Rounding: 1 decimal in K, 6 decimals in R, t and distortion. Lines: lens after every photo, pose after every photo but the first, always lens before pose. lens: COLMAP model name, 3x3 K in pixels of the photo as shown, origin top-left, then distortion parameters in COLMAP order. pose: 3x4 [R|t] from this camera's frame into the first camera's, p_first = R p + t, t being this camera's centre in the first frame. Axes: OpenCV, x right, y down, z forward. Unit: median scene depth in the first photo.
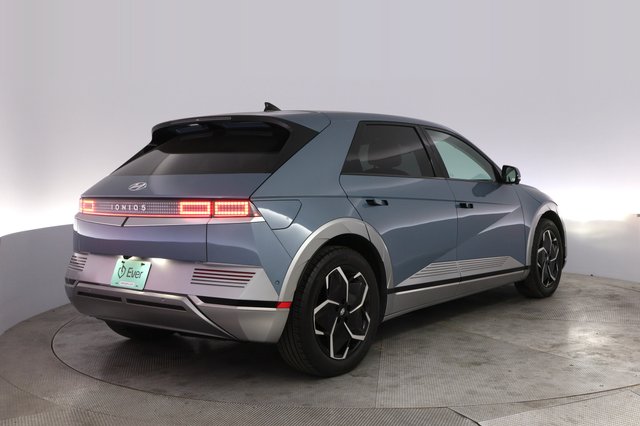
lens RADIAL K [[528.1, 0, 320.4], [0, 528.1, 212.2], [0, 0, 1]] dist [-0.105579, -0.003274]
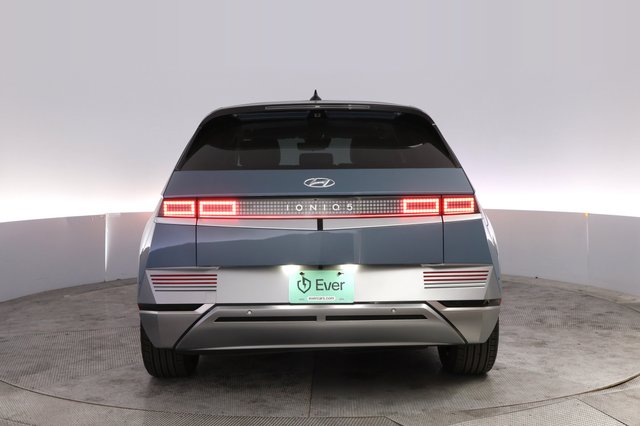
lens RADIAL K [[528.1, 0, 319.8], [0, 528.1, 211.9], [0, 0, 1]] dist [-0.105579, -0.003274]
pose [[0.909052, -0.031578, 0.415485, -0.739951], [0.029429, 0.999500, 0.011578, -0.012170], [-0.415643, 0.001703, 0.909526, 0.233815]]
